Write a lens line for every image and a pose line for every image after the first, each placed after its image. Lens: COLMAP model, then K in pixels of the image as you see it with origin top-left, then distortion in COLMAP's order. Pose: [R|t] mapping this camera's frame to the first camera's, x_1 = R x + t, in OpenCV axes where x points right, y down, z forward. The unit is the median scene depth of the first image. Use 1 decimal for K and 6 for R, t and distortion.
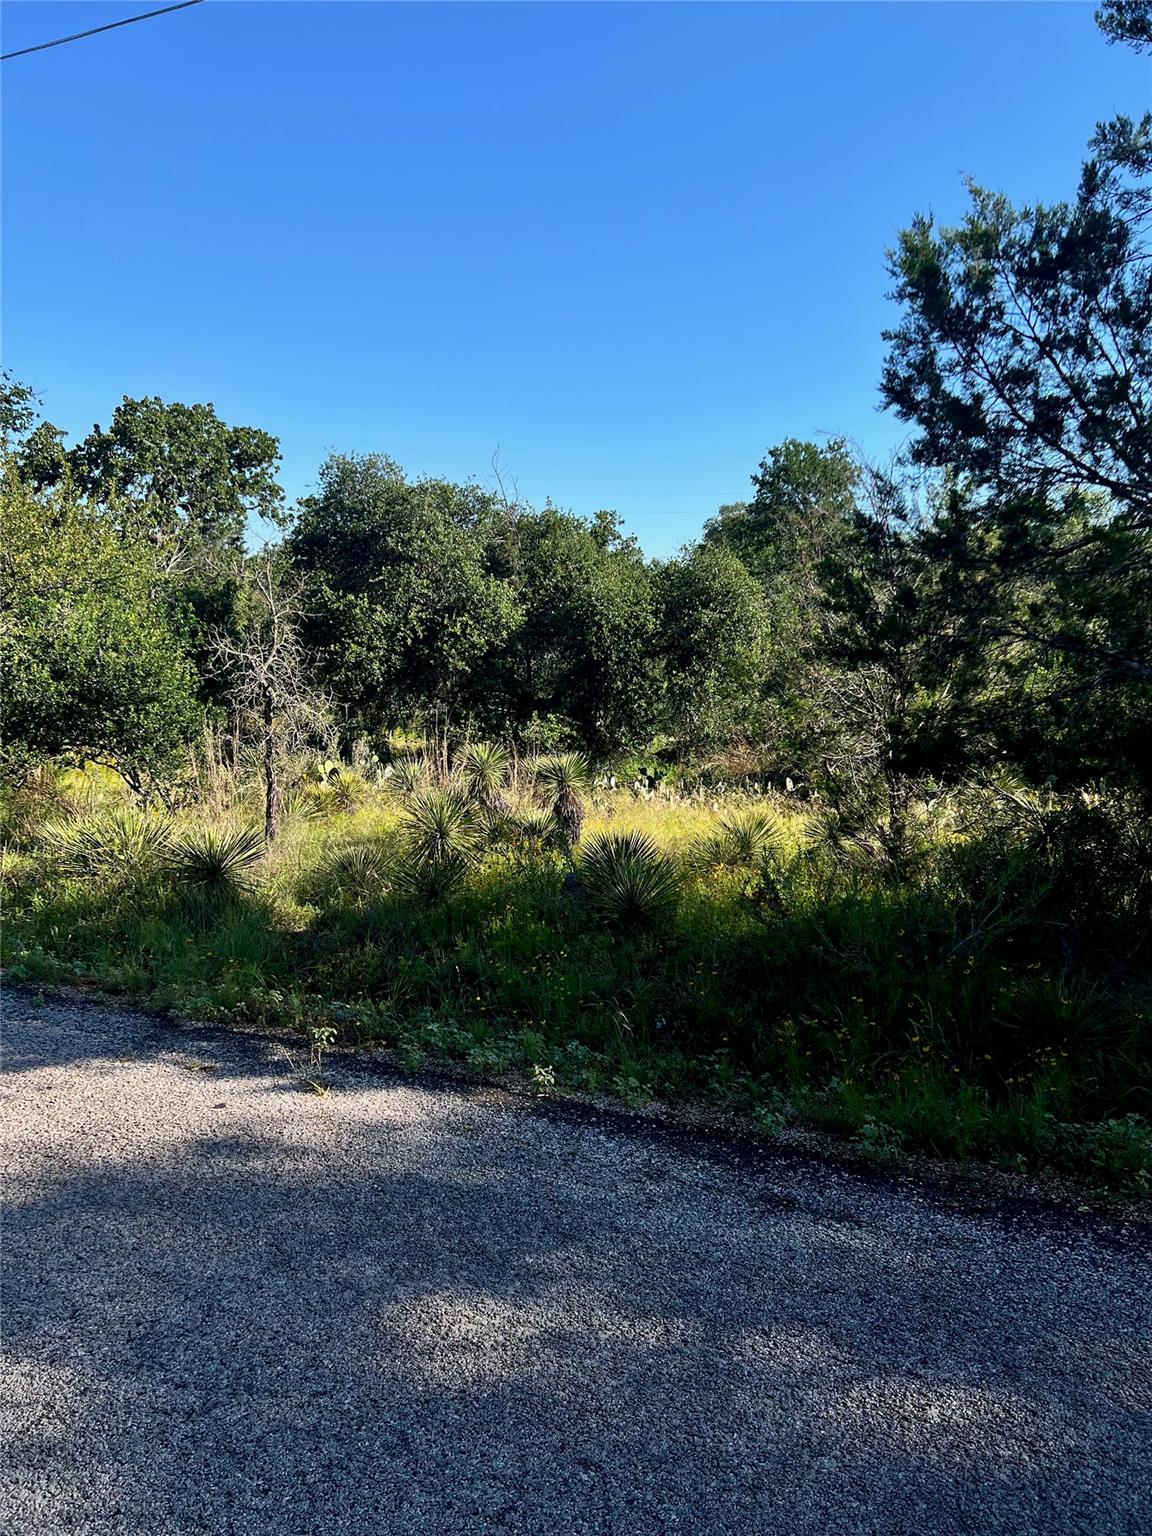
lens RADIAL K [[1158.1, 0, 563.5], [0, 1158.1, 800.2], [0, 0, 1]] dist [0.060423, -0.057405]
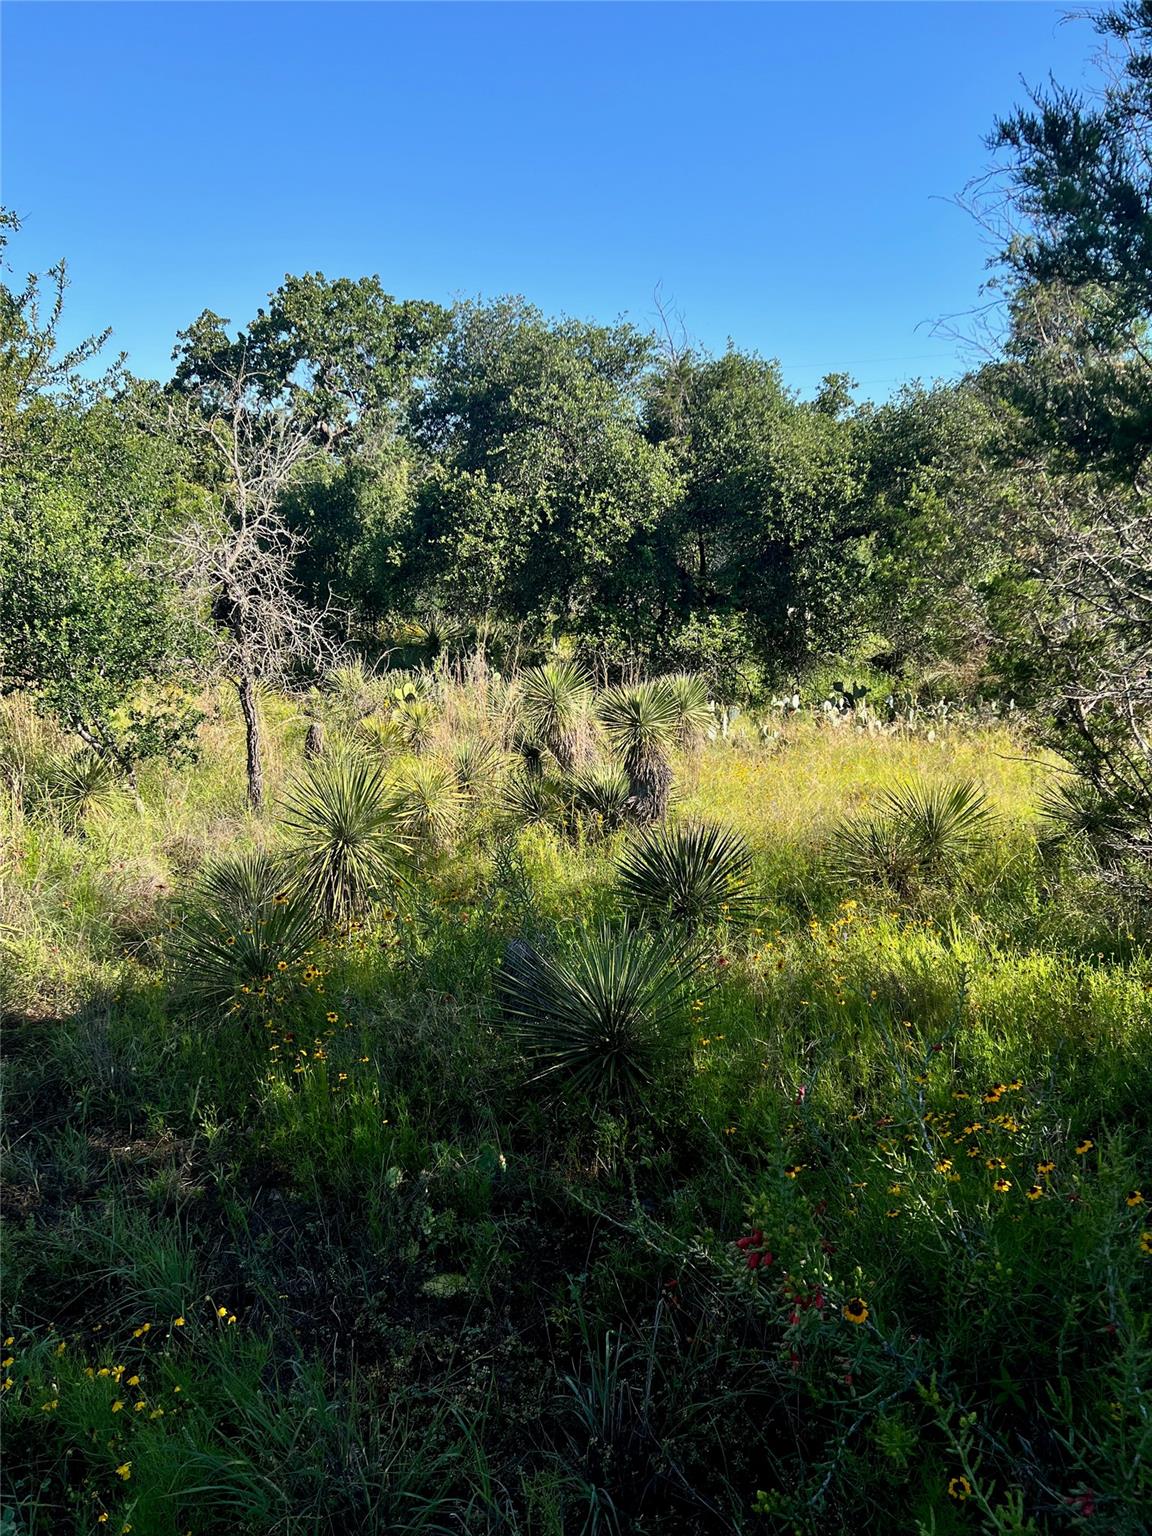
lens RADIAL K [[1169.6, 0, 562.3], [0, 1169.6, 793.3], [0, 0, 1]] dist [0.066343, -0.067306]
pose [[0.978344, 0.003939, -0.206946, 0.148287], [0.011942, 0.997079, 0.075436, -0.043842], [0.206639, -0.076273, 0.975440, 0.574922]]
